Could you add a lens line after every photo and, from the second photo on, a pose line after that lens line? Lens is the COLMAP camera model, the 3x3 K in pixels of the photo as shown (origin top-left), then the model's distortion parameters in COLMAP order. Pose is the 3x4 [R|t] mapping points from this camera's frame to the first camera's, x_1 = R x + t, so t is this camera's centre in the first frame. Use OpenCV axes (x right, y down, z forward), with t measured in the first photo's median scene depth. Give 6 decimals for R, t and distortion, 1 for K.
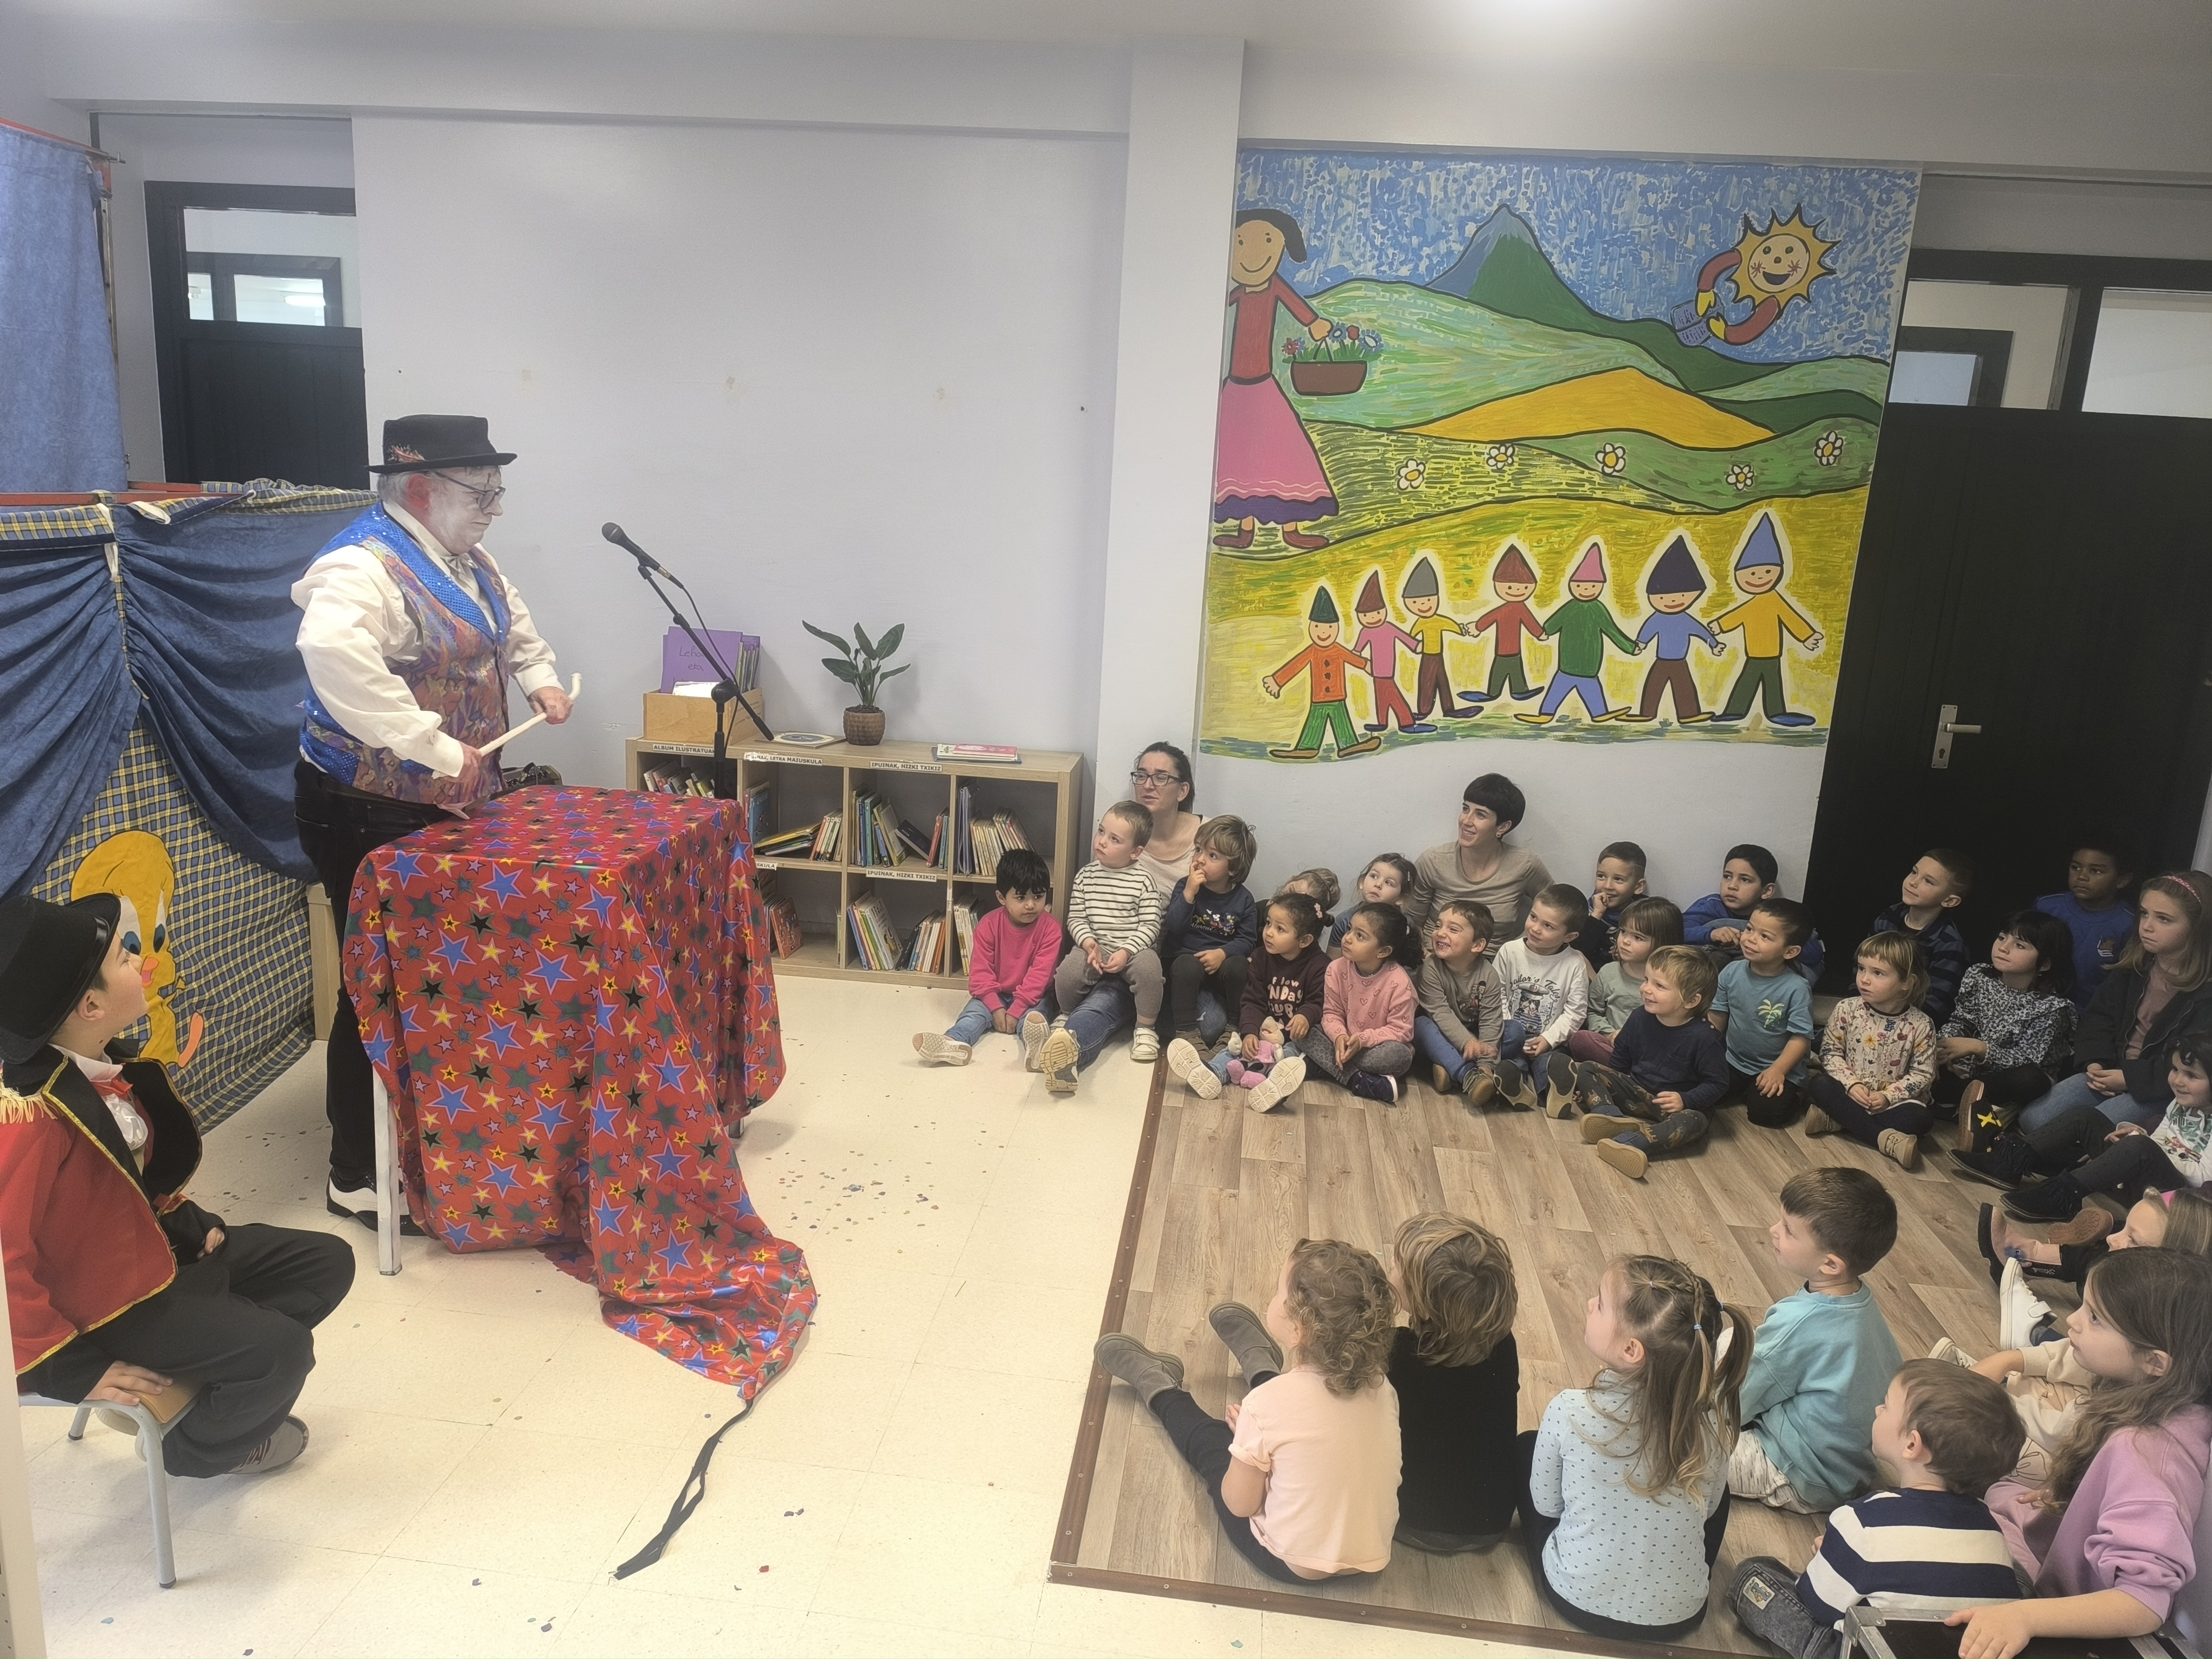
lens RADIAL K [[1515.1, 0, 1103.3], [0, 1515.1, 830.4], [0, 0, 1]] dist [0.040806, -0.046876]
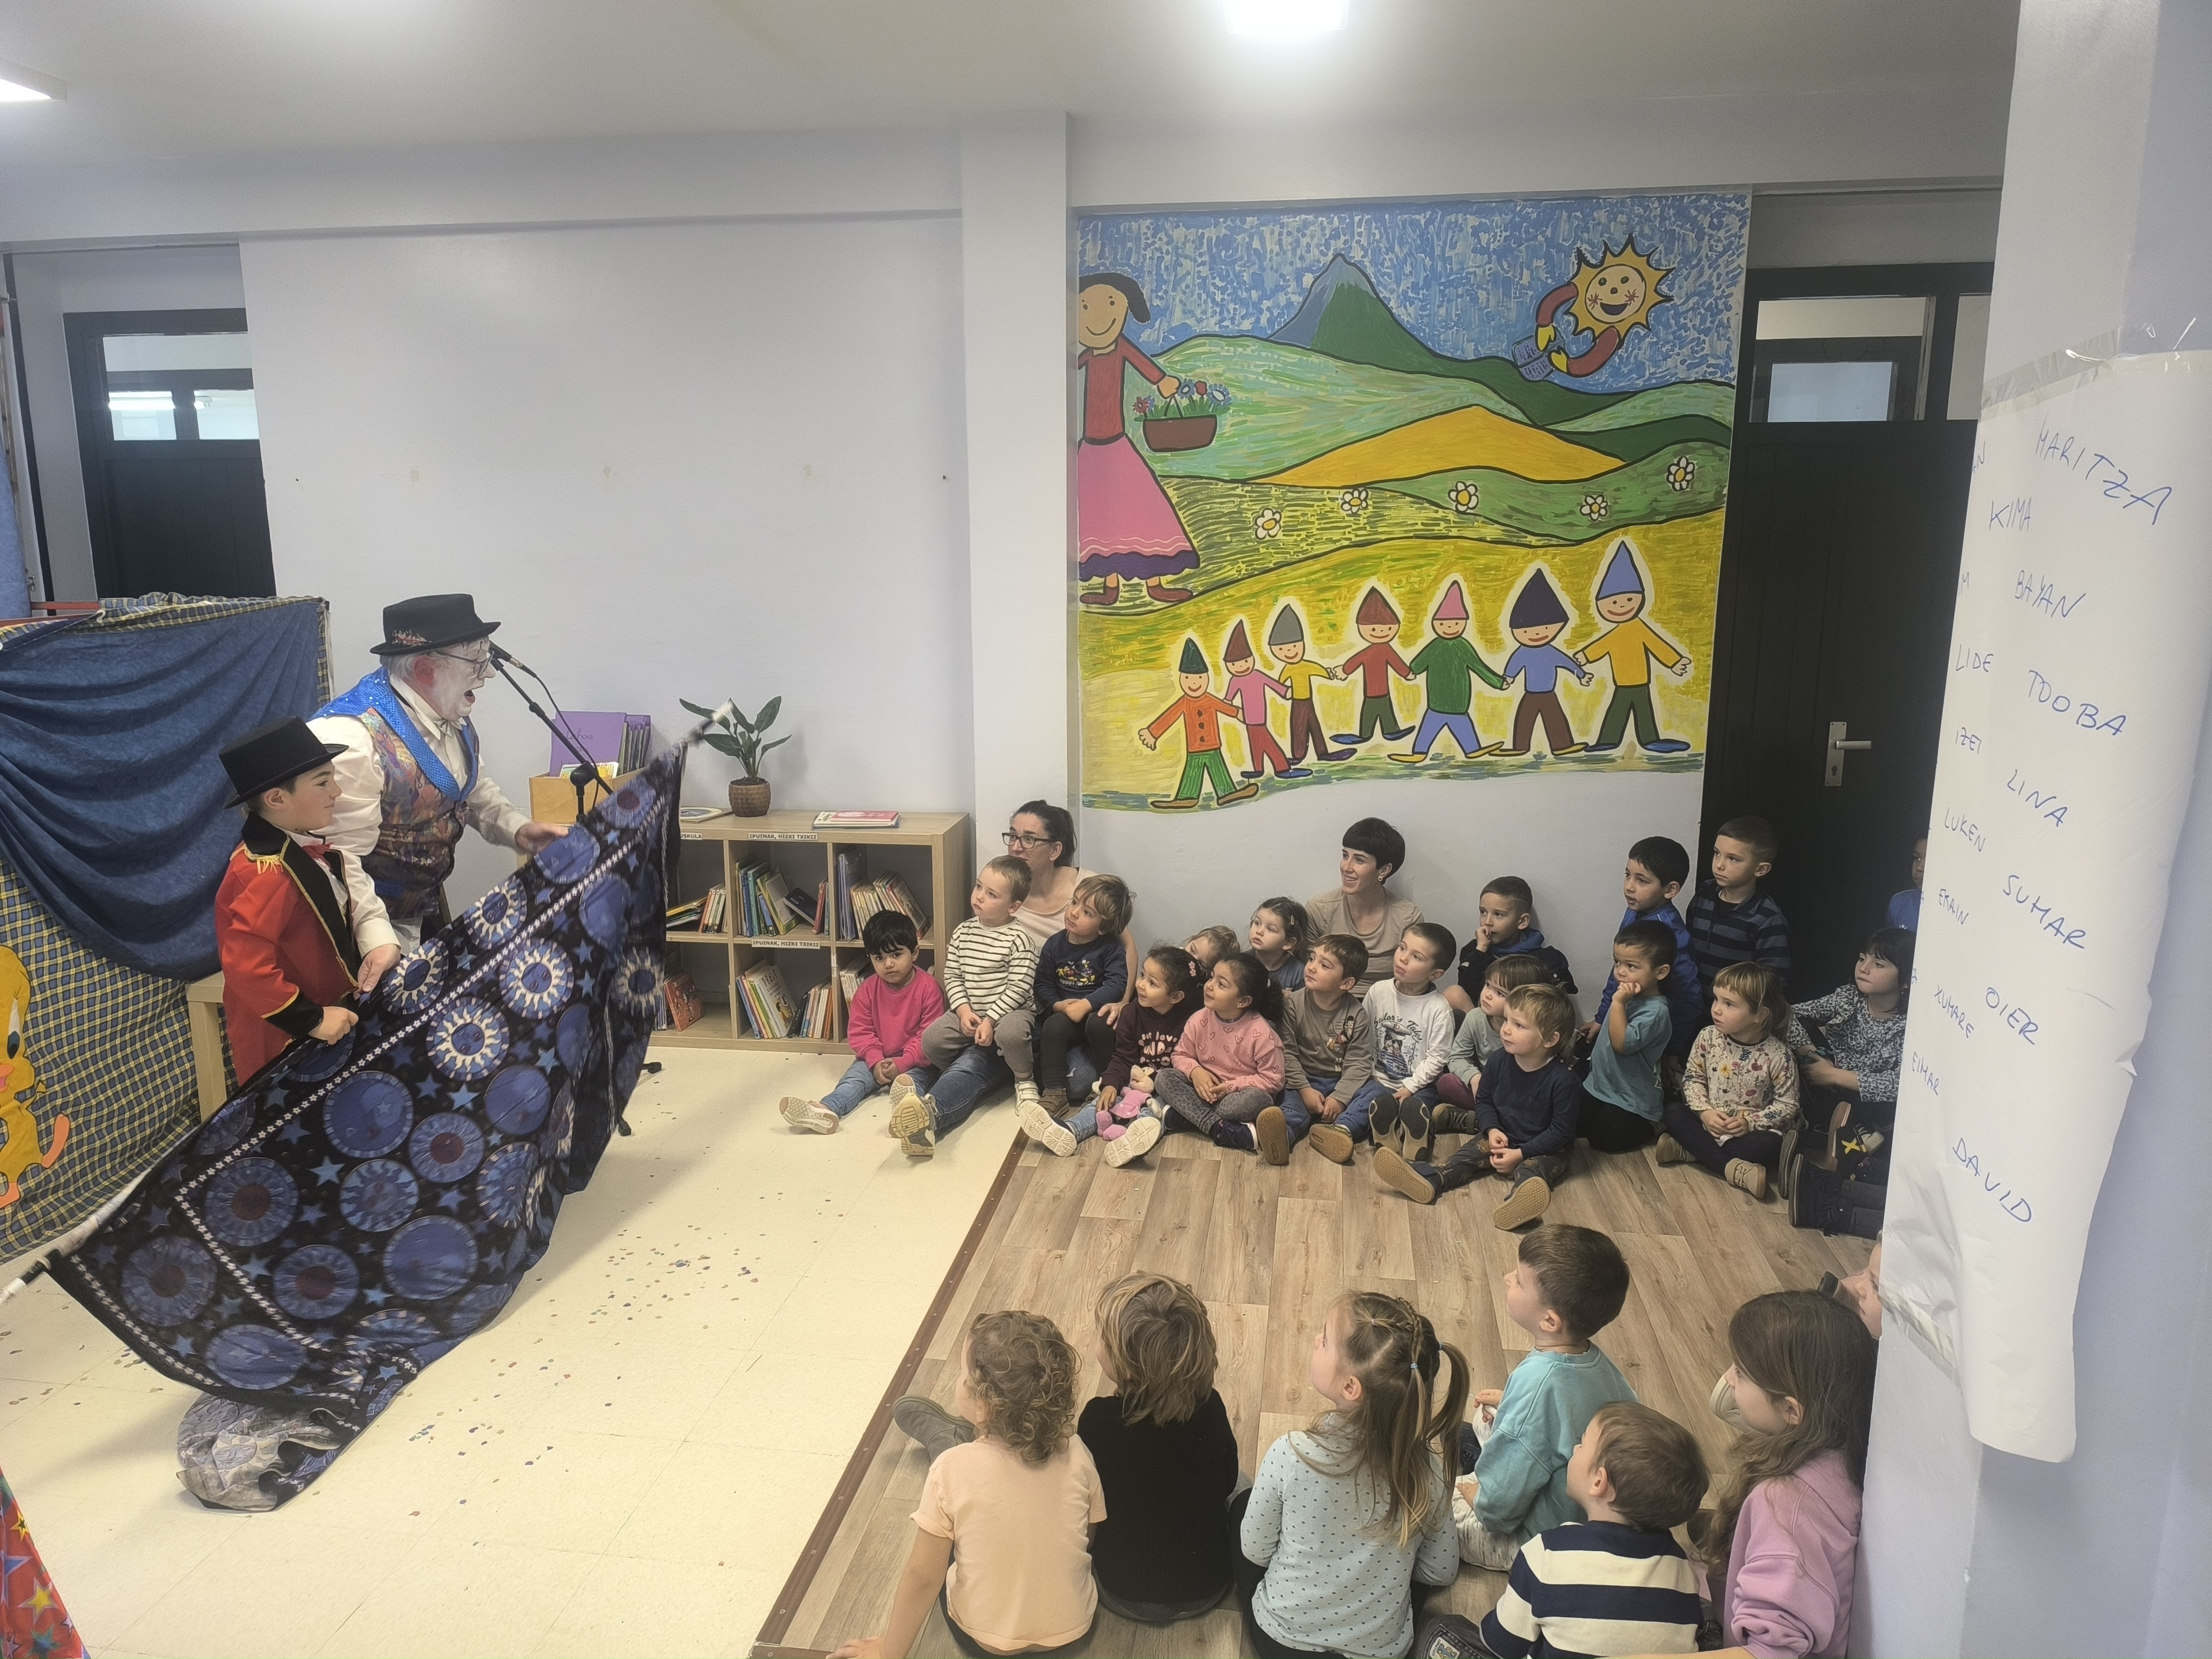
lens RADIAL K [[1515.1, 0, 1119.3], [0, 1515.1, 829.6], [0, 0, 1]] dist [0.040806, -0.046876]
pose [[0.997745, -0.048926, -0.045939, 0.142233], [0.047773, 0.998523, -0.025887, -0.009926], [0.047137, 0.023634, 0.998609, -0.005563]]
